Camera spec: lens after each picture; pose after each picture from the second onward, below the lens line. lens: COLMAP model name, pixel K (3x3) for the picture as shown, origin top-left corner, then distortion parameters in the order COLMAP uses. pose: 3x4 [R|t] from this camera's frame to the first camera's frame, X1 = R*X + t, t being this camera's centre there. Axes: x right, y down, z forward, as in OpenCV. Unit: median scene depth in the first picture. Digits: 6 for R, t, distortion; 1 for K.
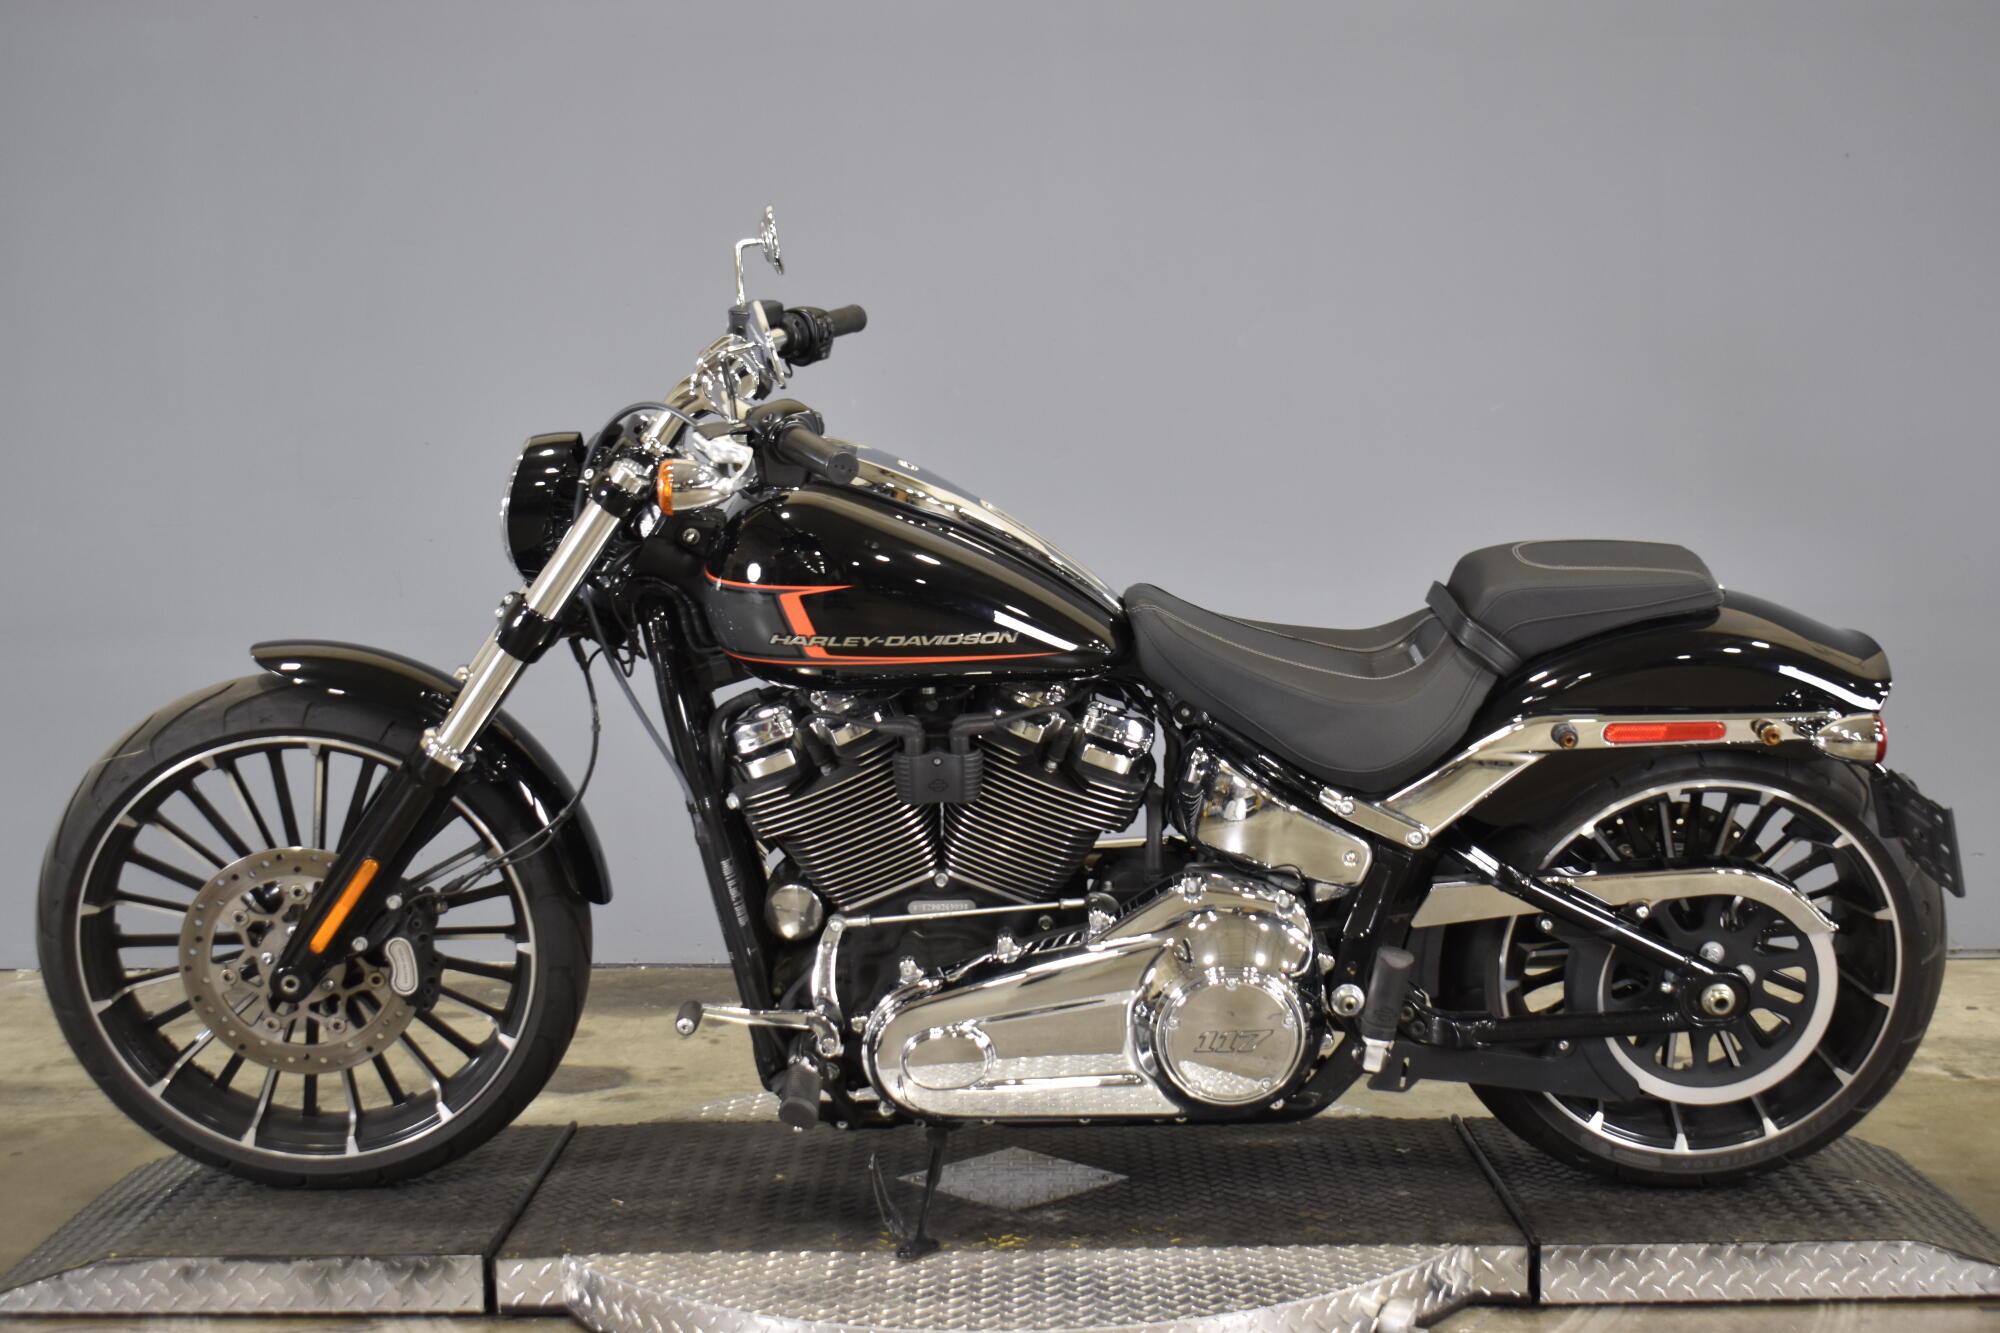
lens RADIAL K [[2791.4, 0, 1000.0], [0, 2791.4, 666.5], [0, 0, 1]] dist [-0.011492, -0.021114]
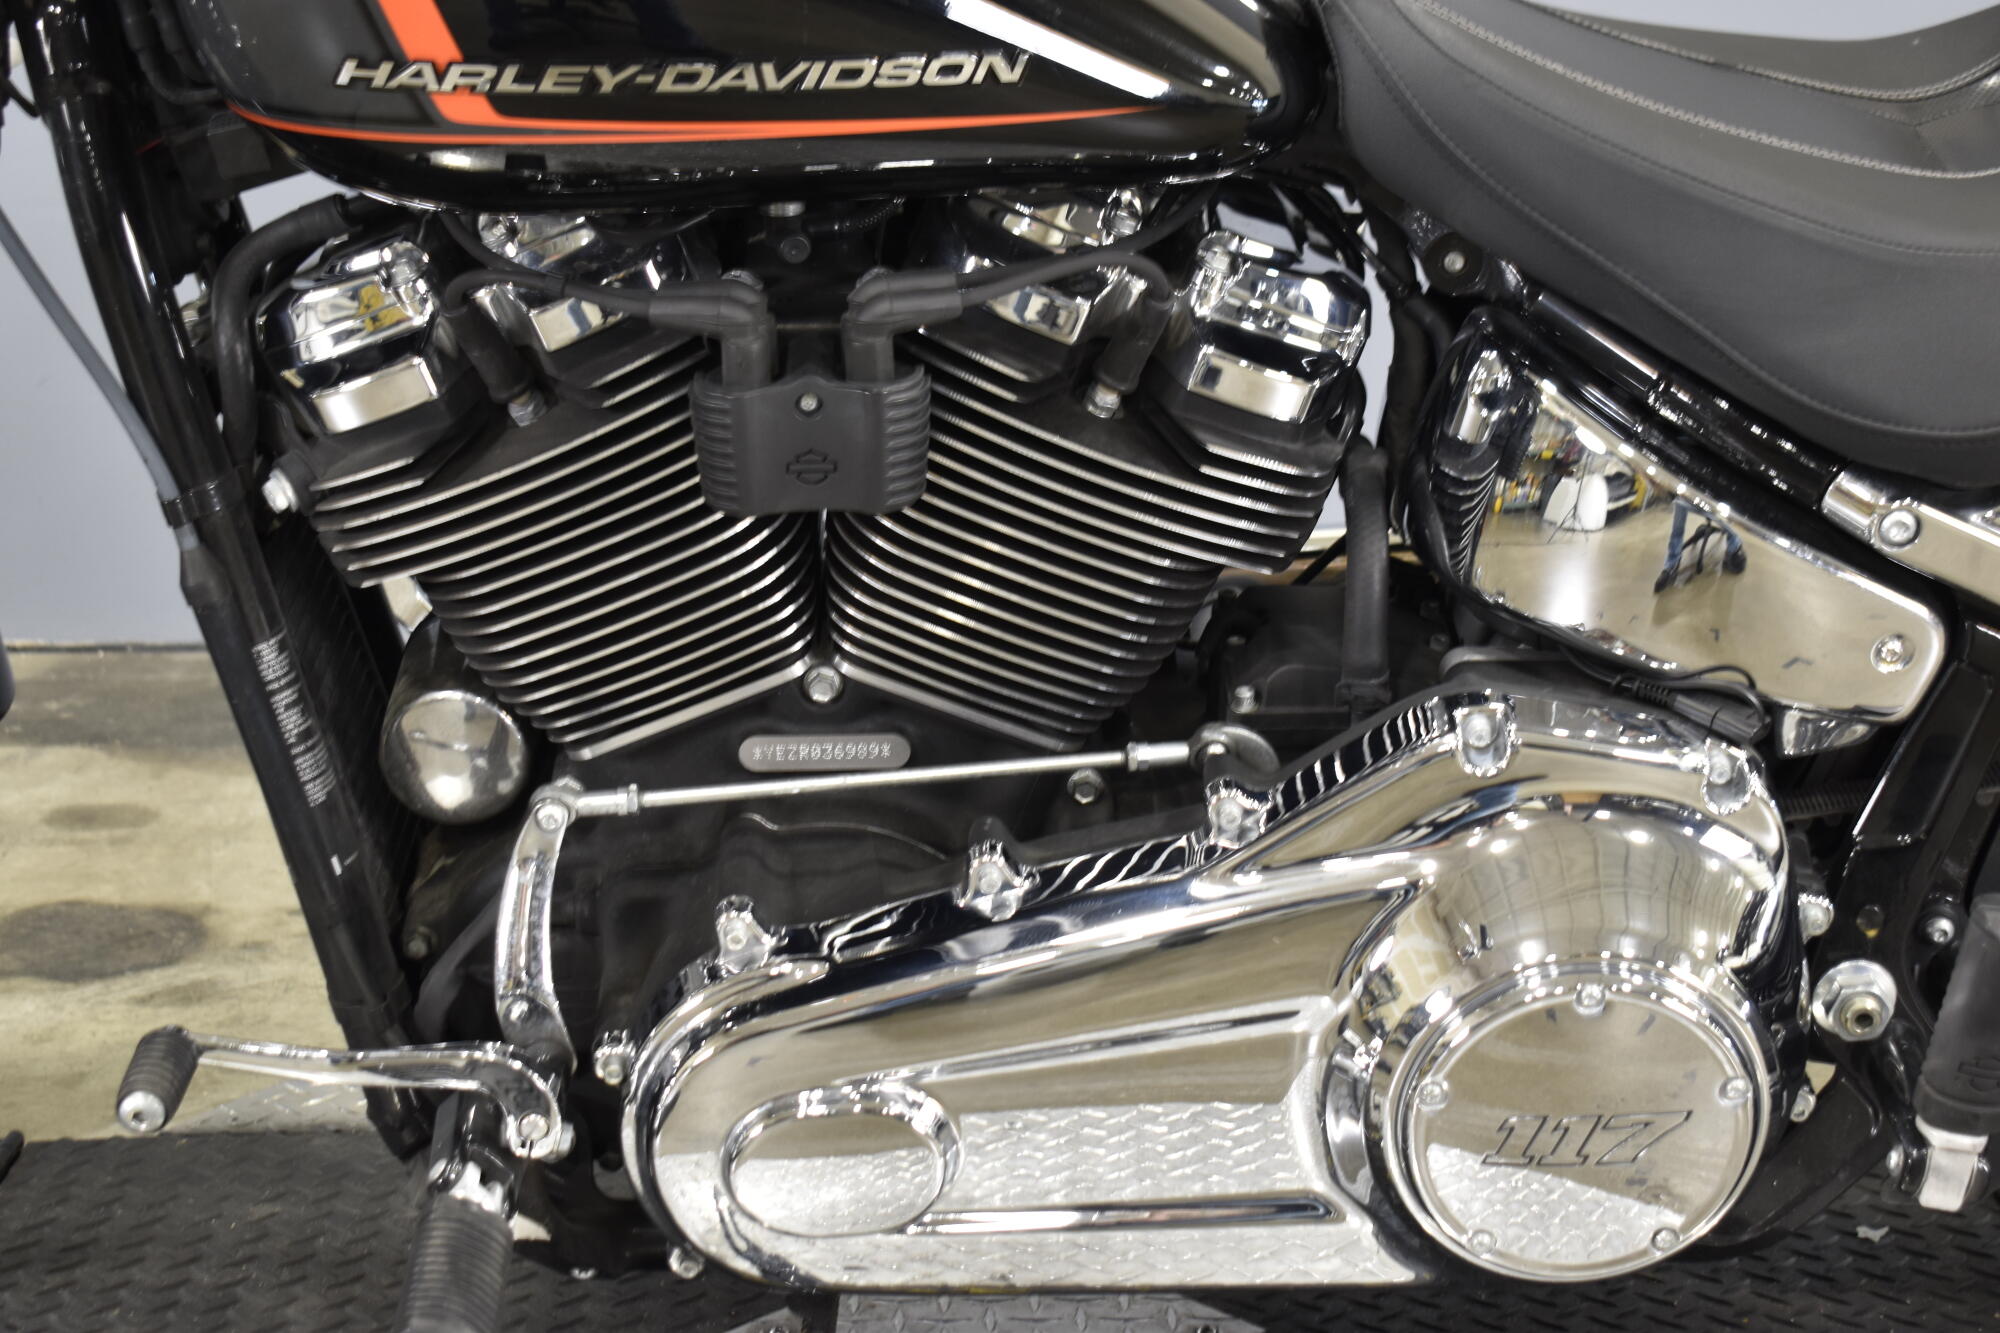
lens RADIAL K [[3511.4, 0, 1000.0], [0, 3511.4, 666.5], [0, 0, 1]] dist [0.012542, 0.027567]
pose [[0.999714, -0.001588, 0.023854, -0.007975], [-0.002607, 0.984603, 0.174784, -0.013074], [-0.023764, -0.174796, 0.984318, 0.519076]]
